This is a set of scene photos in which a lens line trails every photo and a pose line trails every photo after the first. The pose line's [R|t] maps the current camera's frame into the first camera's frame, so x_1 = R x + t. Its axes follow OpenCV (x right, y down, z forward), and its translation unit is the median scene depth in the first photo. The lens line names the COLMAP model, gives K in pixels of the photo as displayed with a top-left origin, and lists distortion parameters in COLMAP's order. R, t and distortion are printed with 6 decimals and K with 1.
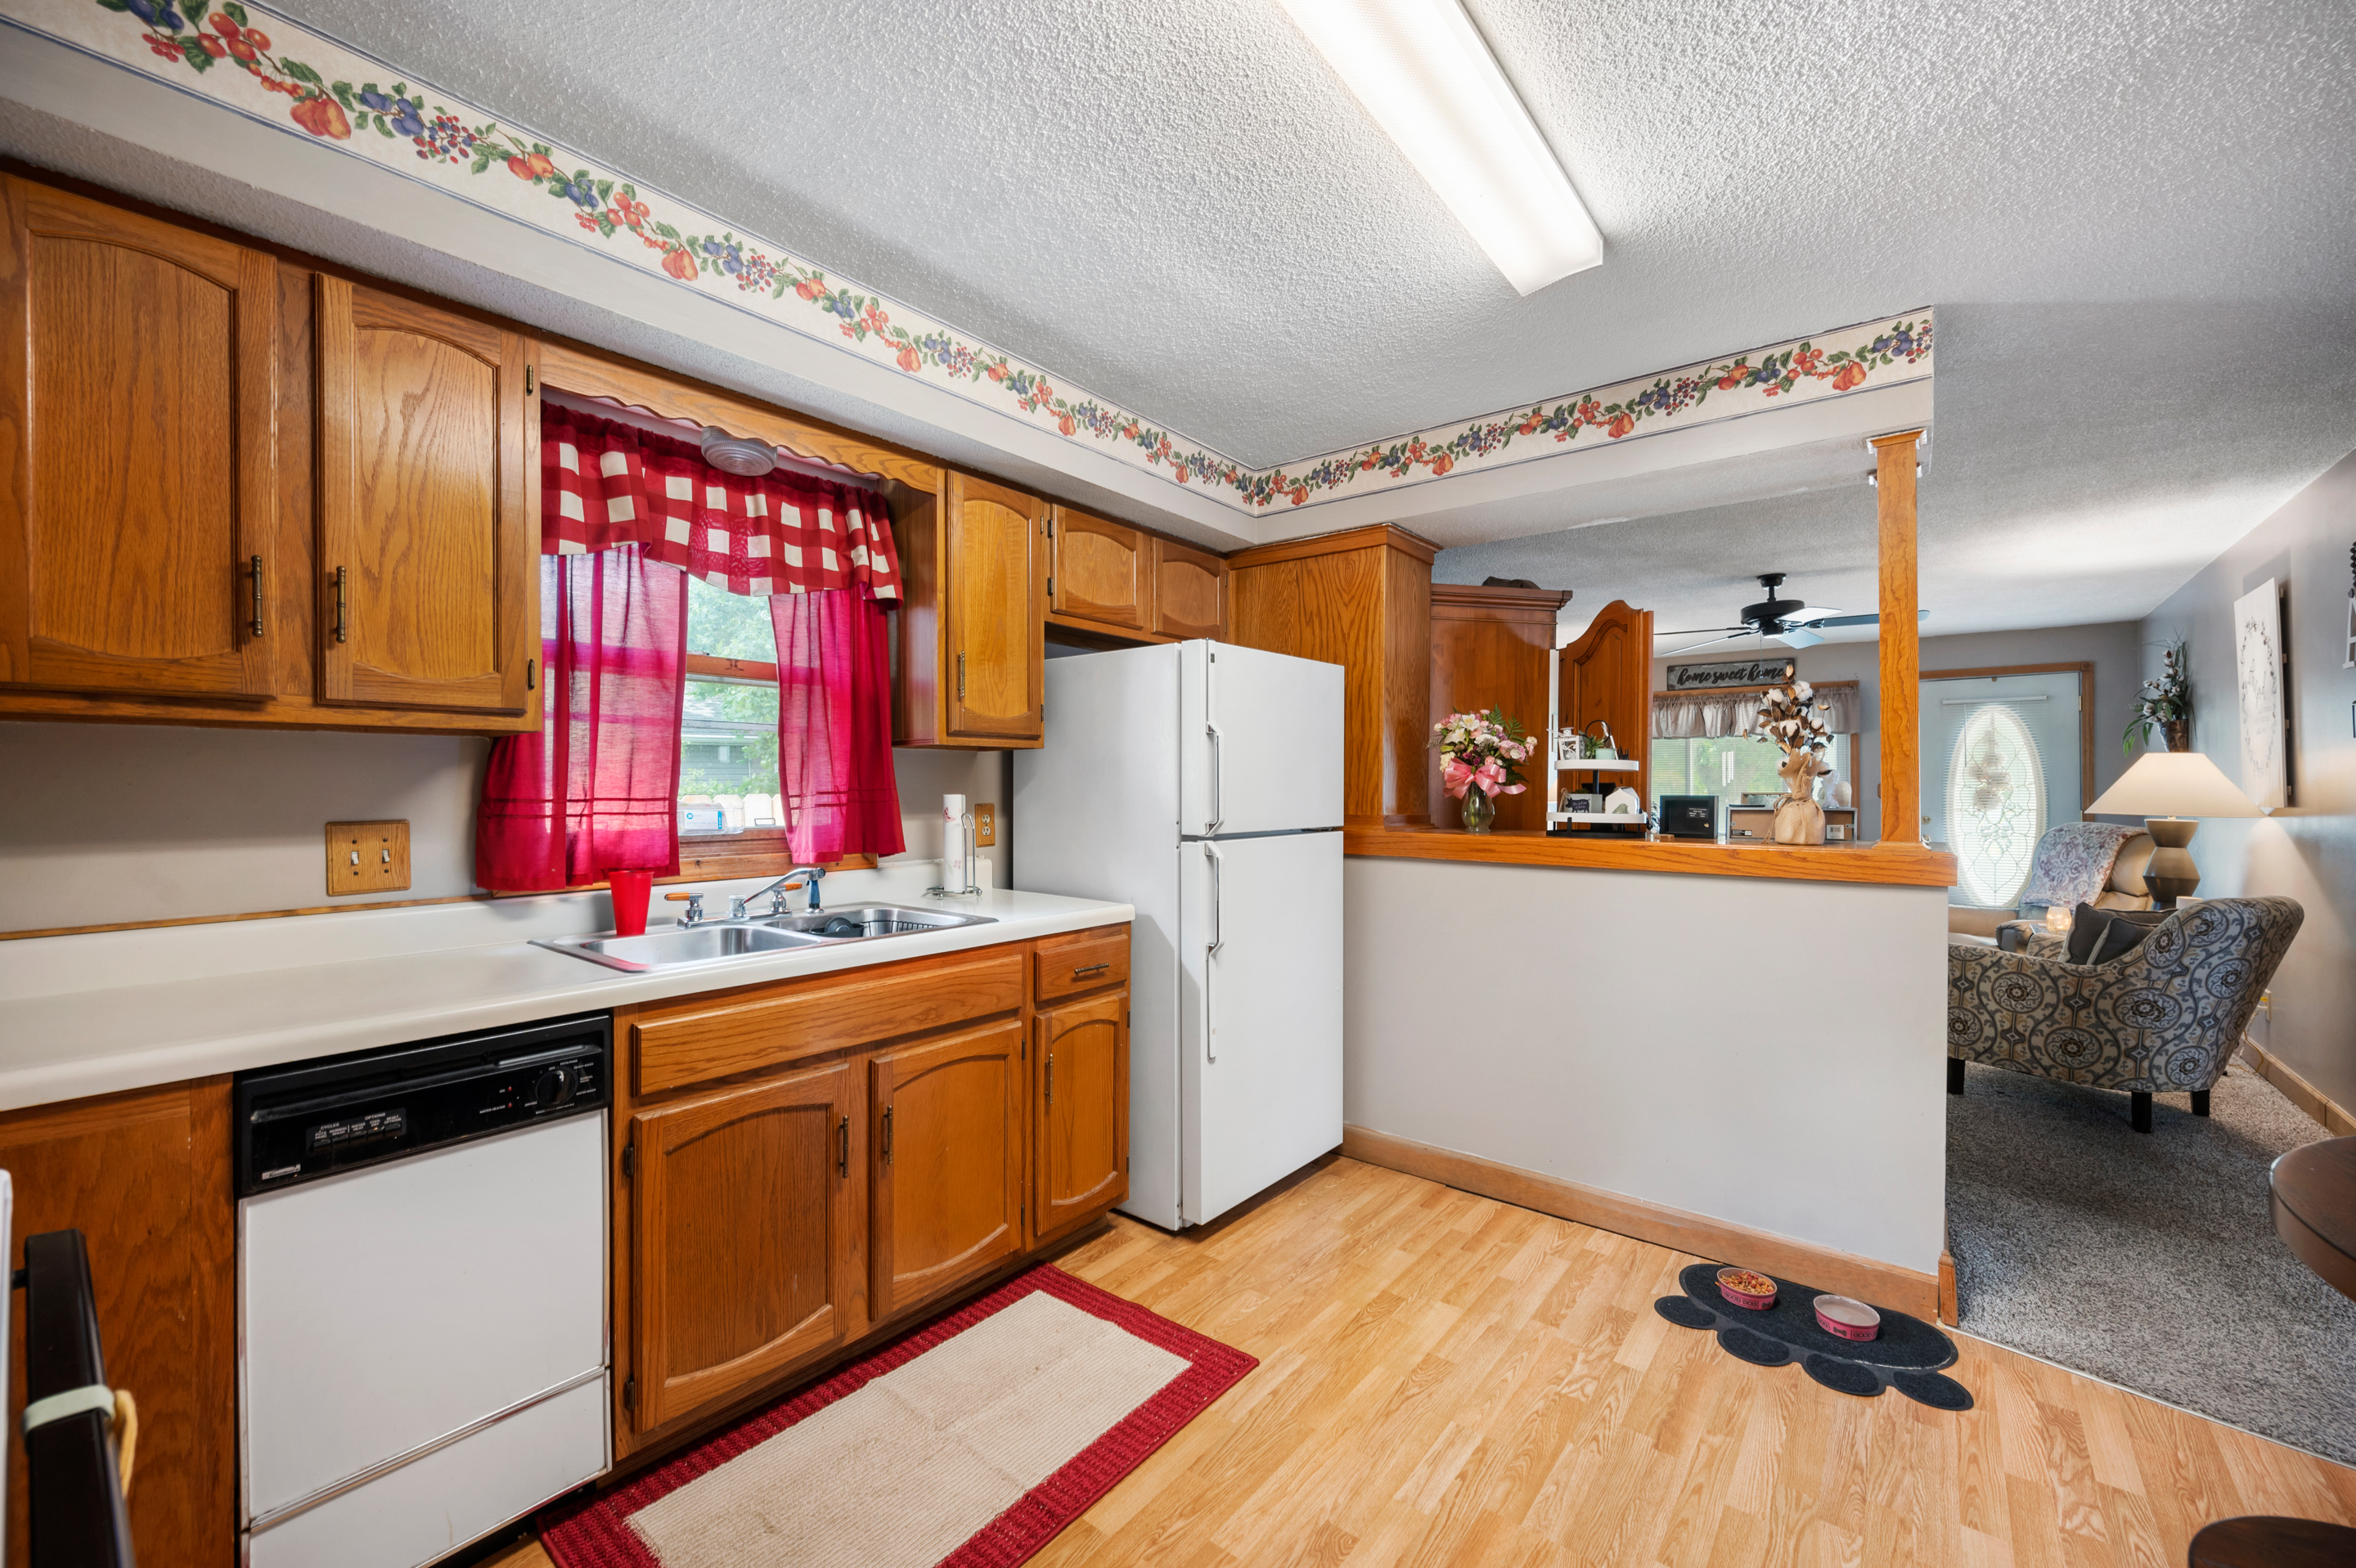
lens RADIAL K [[931.3, 0, 1185.2], [0, 931.3, 786.4], [0, 0, 1]] dist [-0.000952, -0.000107]
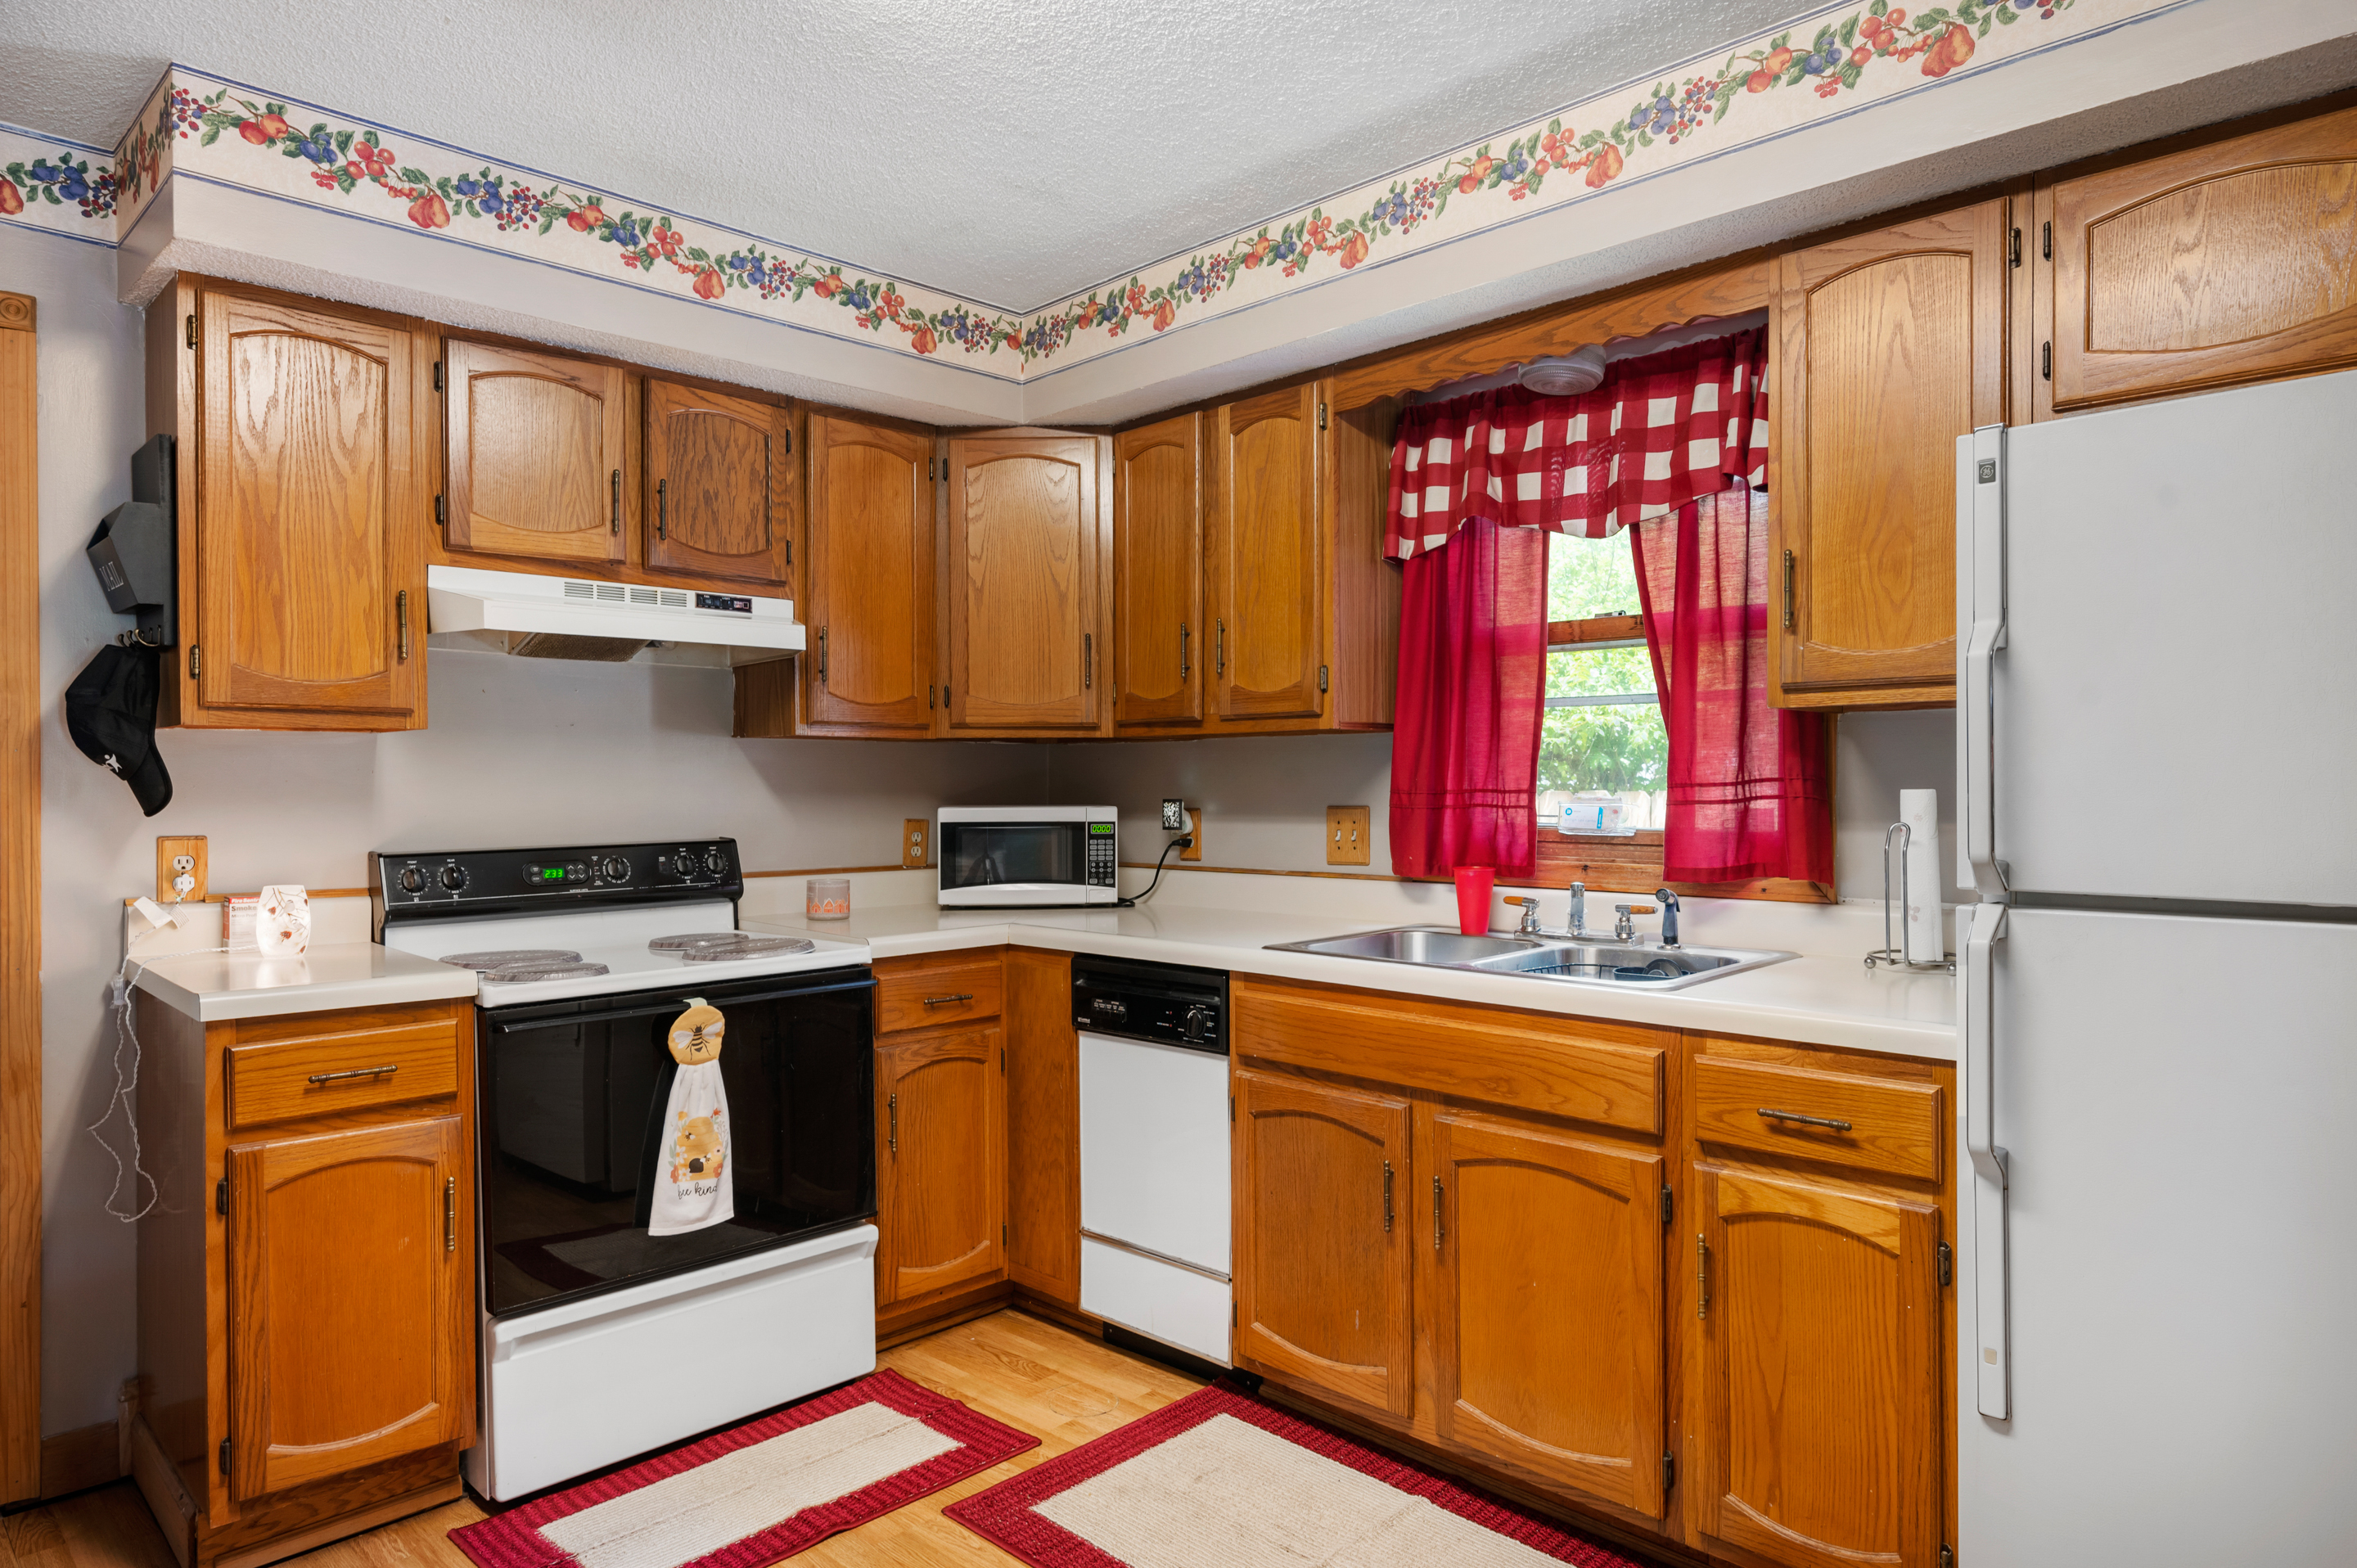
lens RADIAL K [[1404.9, 0, 1178.5], [0, 1404.9, 784.0], [0, 0, 1]] dist [0.000446, 0.000596]
pose [[-0.102499, 0.007116, -0.994708, 0.757464], [0.007582, 0.999951, 0.006372, -0.004021], [0.994704, -0.006889, -0.102548, 0.753564]]
